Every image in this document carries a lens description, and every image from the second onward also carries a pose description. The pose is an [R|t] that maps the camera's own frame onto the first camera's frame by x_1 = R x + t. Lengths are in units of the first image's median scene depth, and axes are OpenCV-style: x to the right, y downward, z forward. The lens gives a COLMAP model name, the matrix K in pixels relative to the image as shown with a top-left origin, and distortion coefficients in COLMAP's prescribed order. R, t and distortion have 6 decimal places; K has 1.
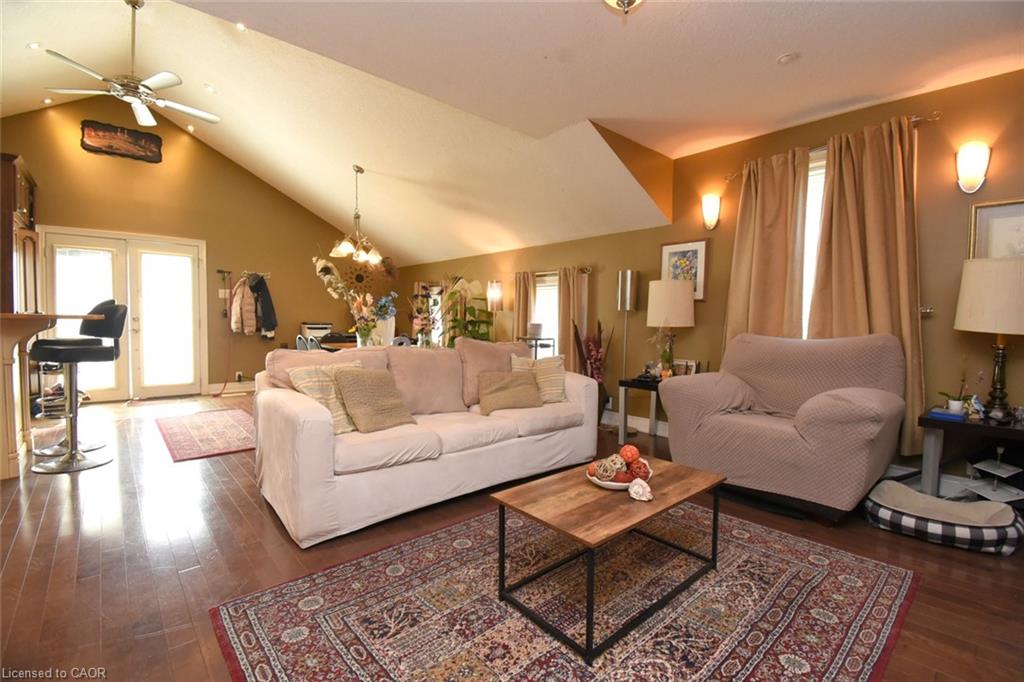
lens RADIAL K [[444.9, 0, 521.8], [0, 444.9, 343.0], [0, 0, 1]] dist [-0.015352, -0.011706]
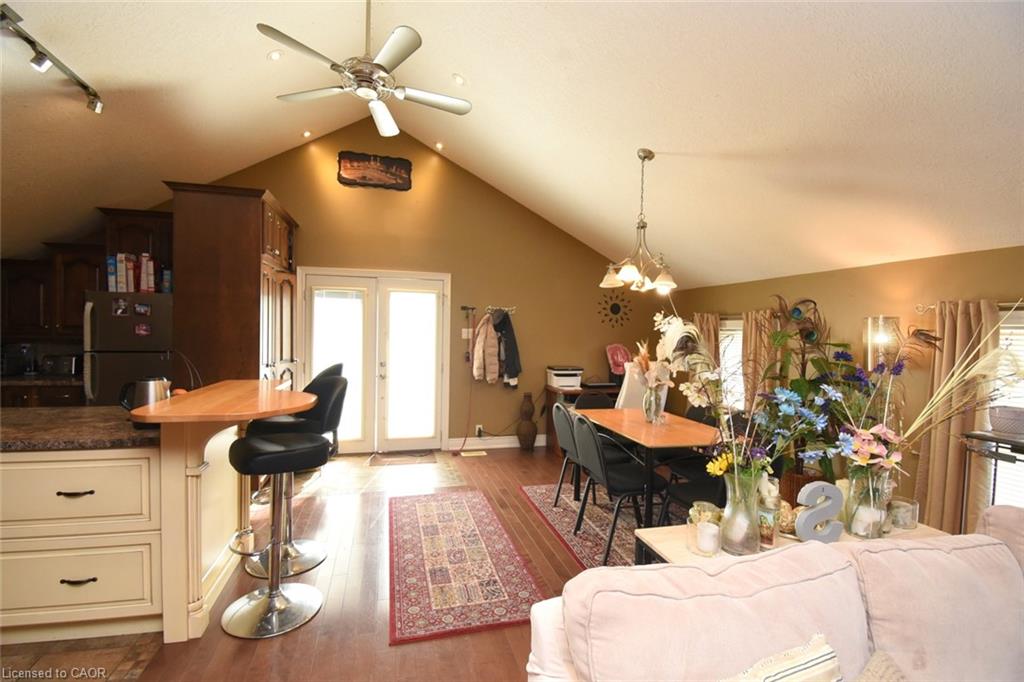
lens RADIAL K [[444.9, 0, 502.9], [0, 444.9, 342.4], [0, 0, 1]] dist [-0.015352, -0.011706]
pose [[0.873517, 0.014442, -0.486579, -0.286441], [-0.031807, 0.999117, -0.027447, -0.108521], [0.485753, 0.039452, 0.873205, 0.411749]]
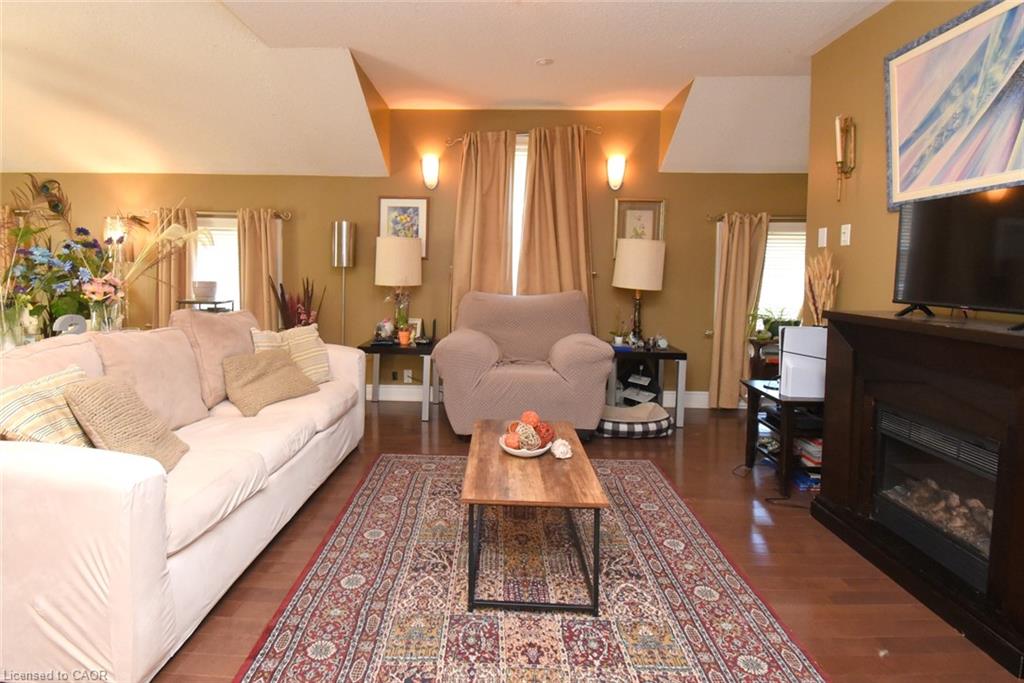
lens RADIAL K [[502.6, 0, 476.5], [0, 502.6, 290.0], [0, 0, 1]] dist [-0.014556, -0.004481]
pose [[0.696545, -0.029900, 0.716890, -0.316054], [0.027238, 0.999513, 0.015222, -0.036655], [-0.716996, 0.008924, 0.697020, 0.116892]]
